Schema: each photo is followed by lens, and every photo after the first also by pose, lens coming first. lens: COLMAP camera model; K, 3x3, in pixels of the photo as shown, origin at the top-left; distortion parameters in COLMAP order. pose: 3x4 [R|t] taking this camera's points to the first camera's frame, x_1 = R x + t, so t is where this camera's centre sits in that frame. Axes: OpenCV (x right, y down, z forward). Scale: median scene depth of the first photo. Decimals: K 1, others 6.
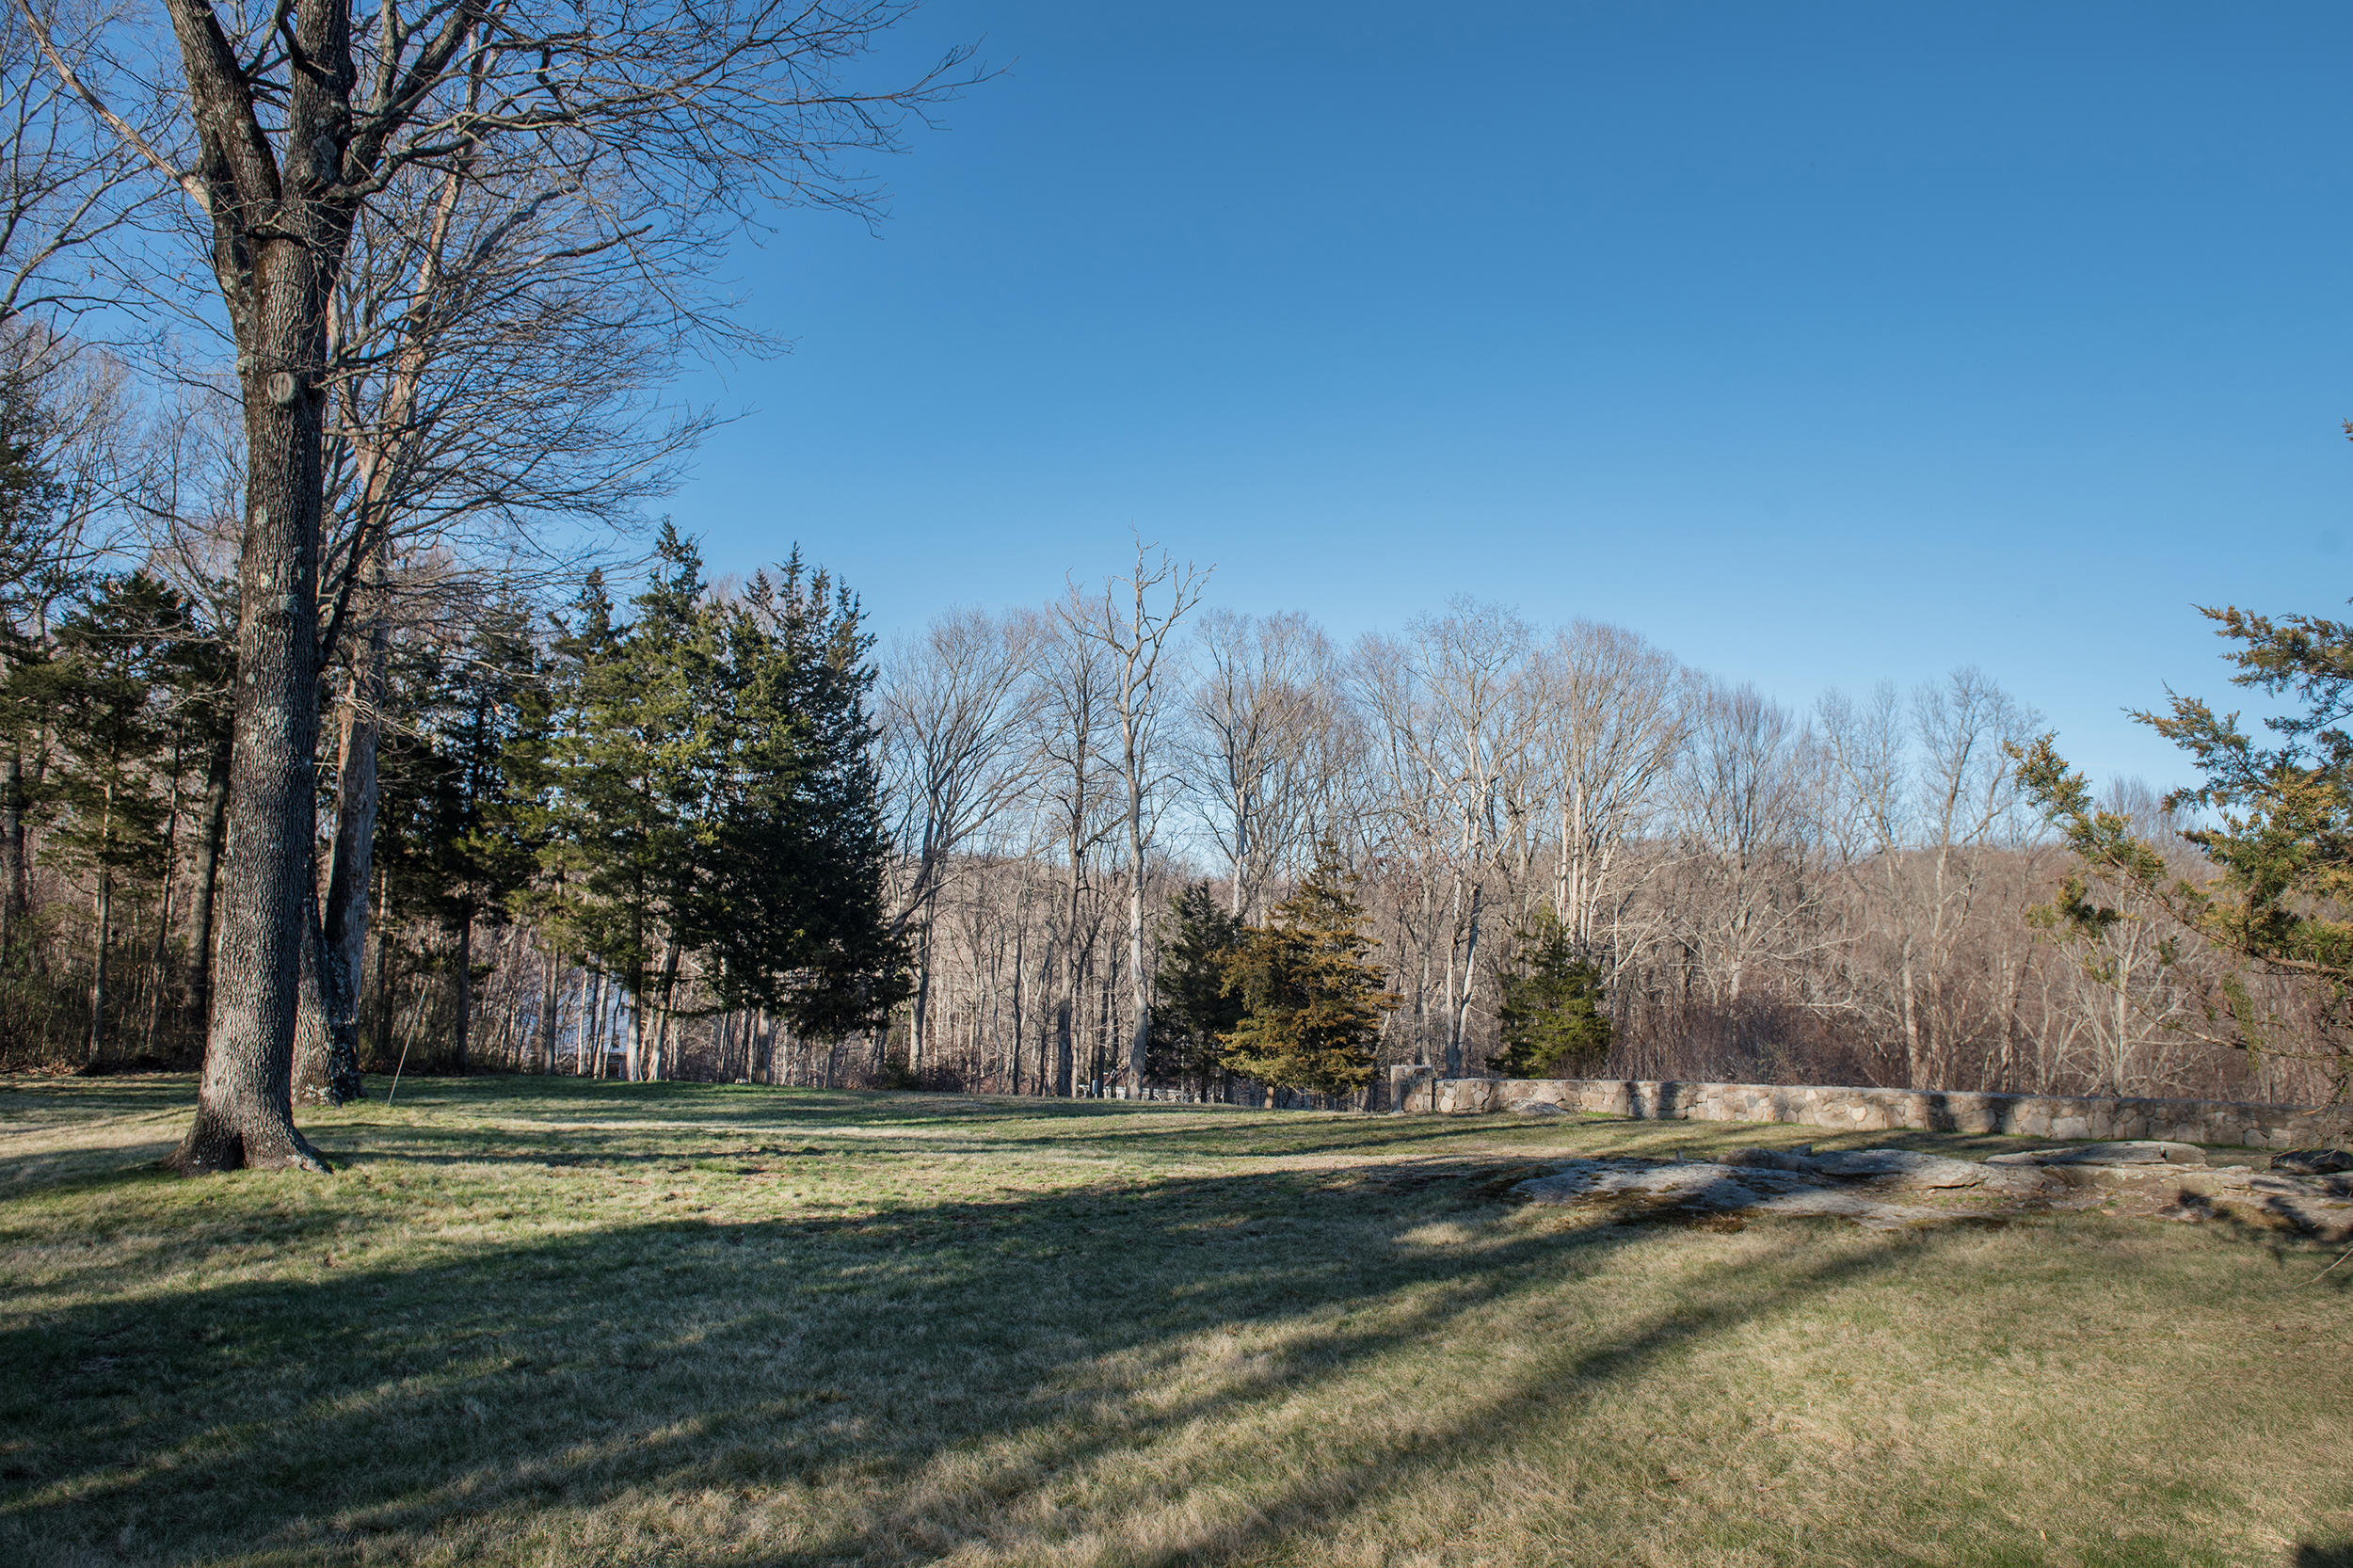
lens RADIAL K [[1614.0, 0, 1176.5], [0, 1614.0, 784.0], [0, 0, 1]] dist [-0.049715, -0.000103]
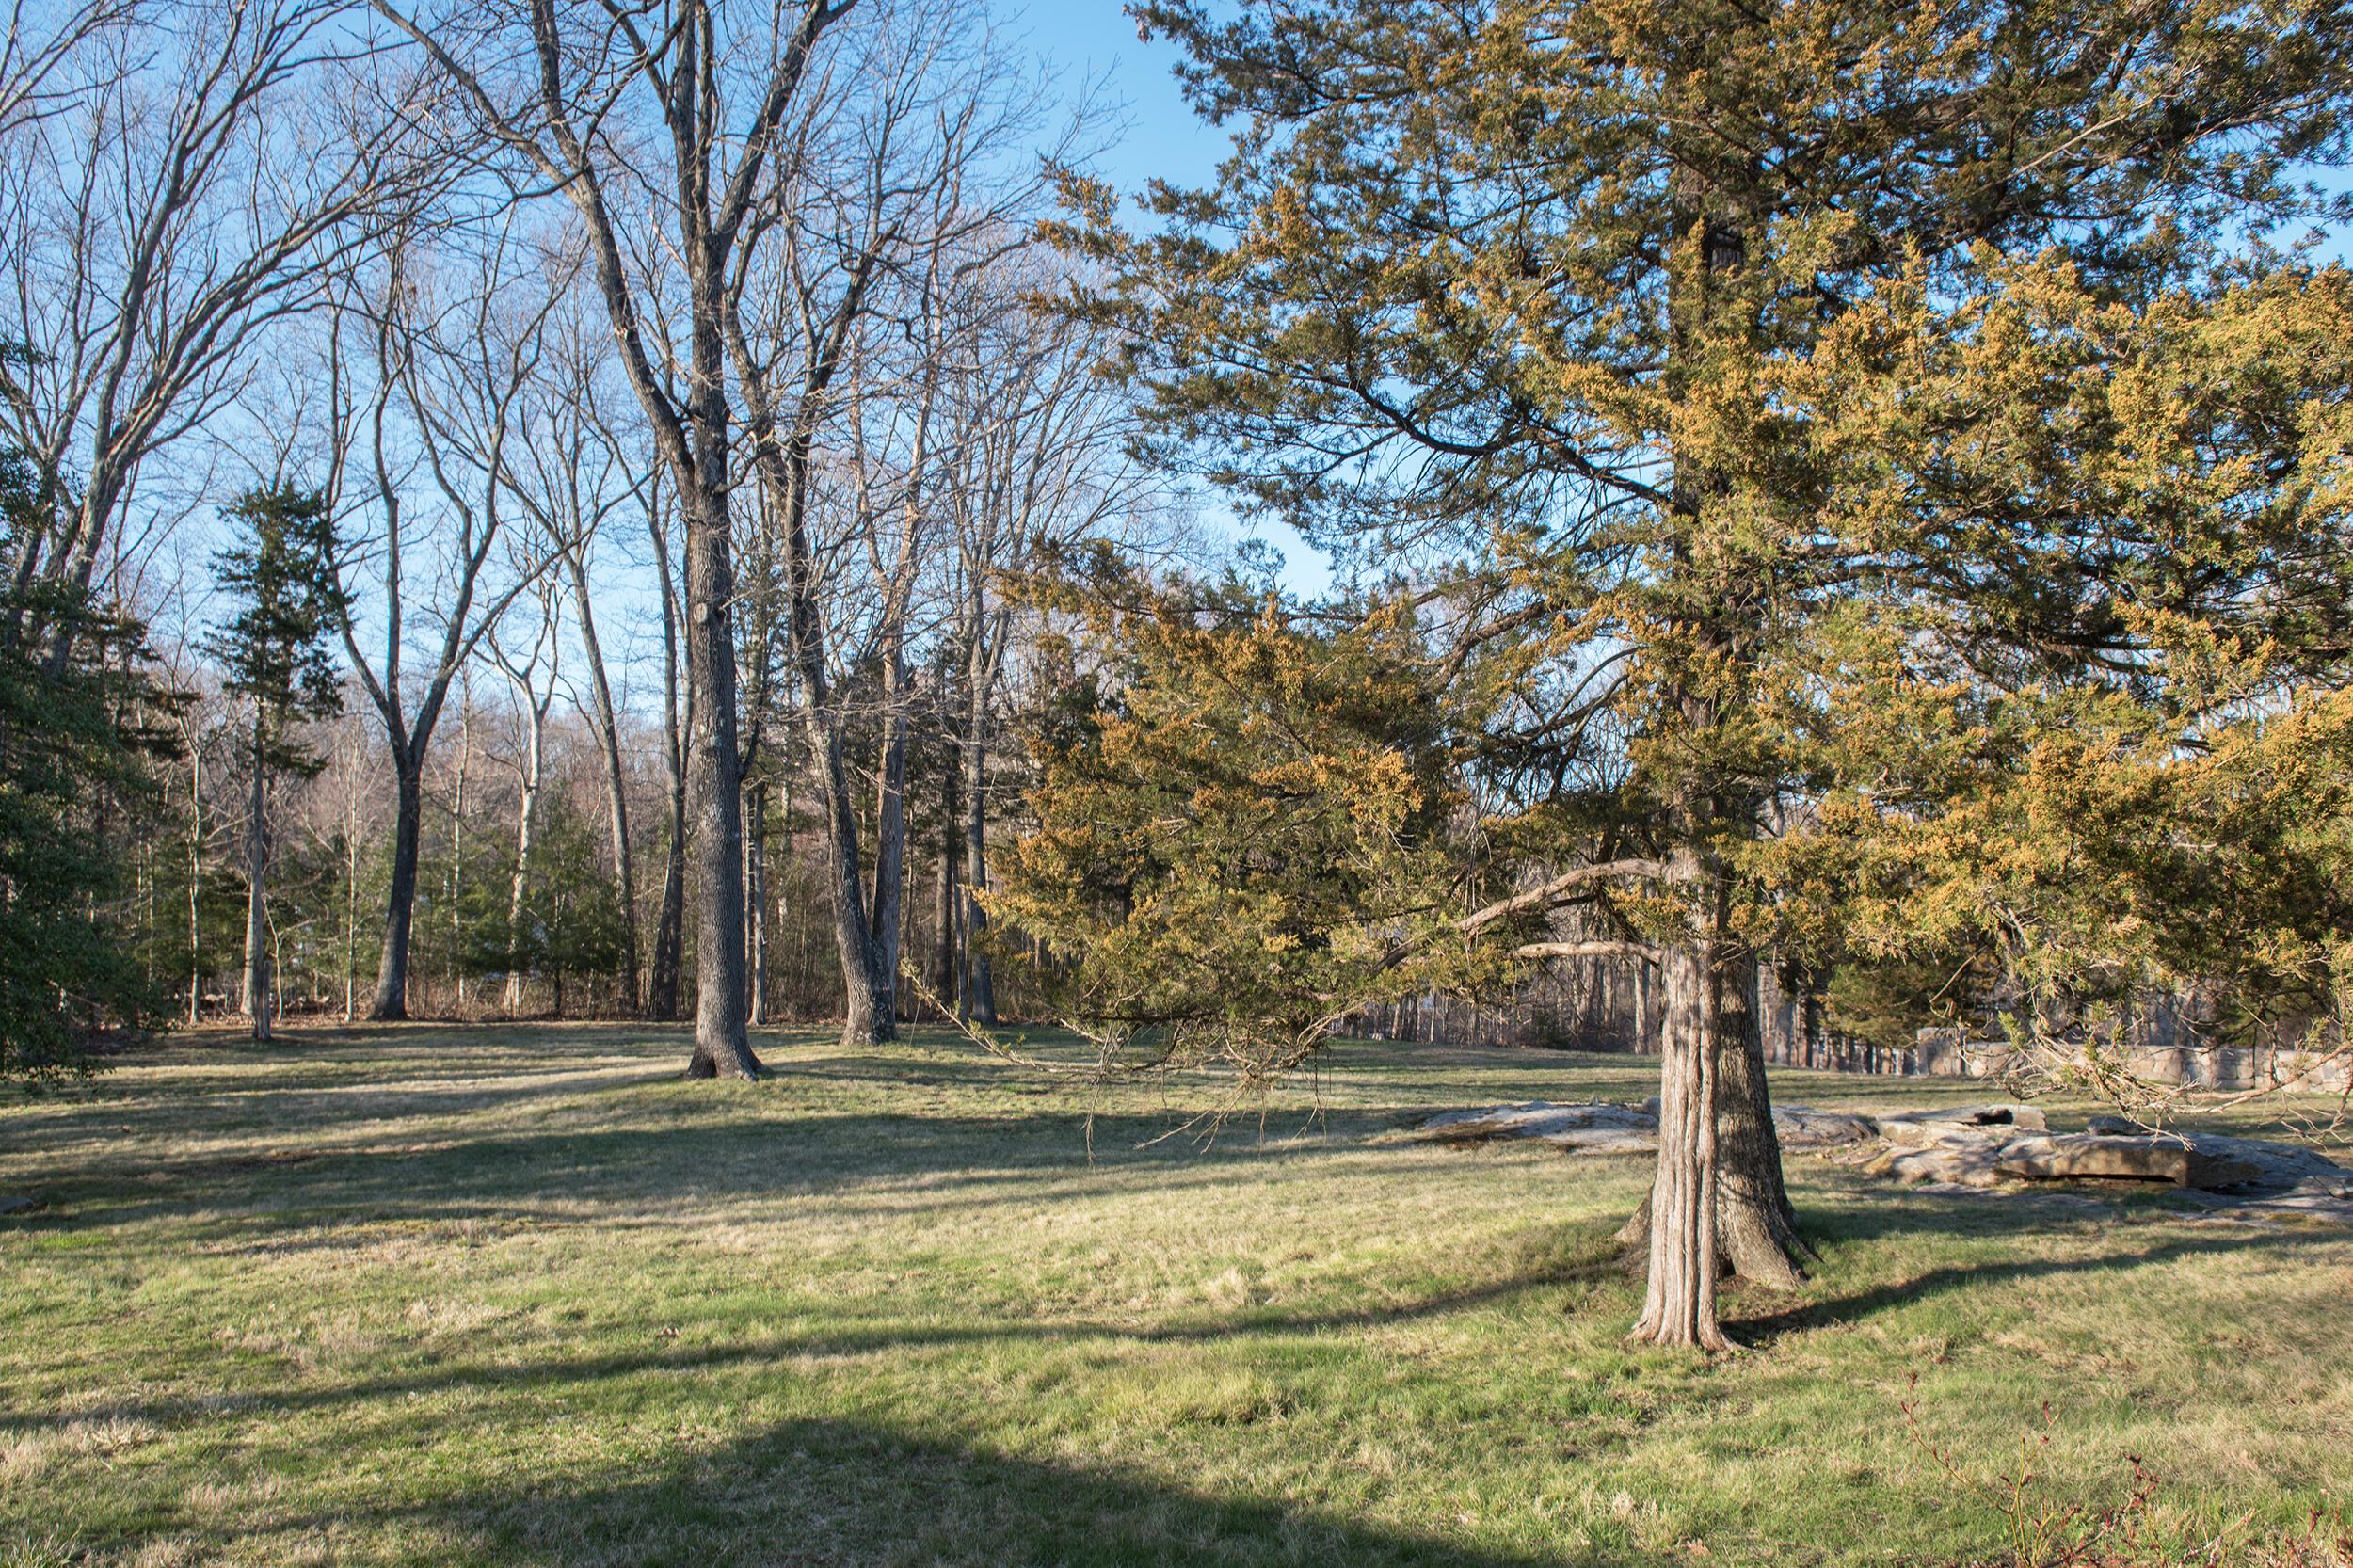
lens RADIAL K [[1614.0, 0, 1176.5], [0, 1614.0, 784.0], [0, 0, 1]] dist [-0.049715, -0.000103]
pose [[0.877577, -0.053498, -0.476442, 0.667158], [0.066666, 0.997717, 0.010764, -0.055443], [0.474779, -0.041209, 0.879140, -0.254828]]
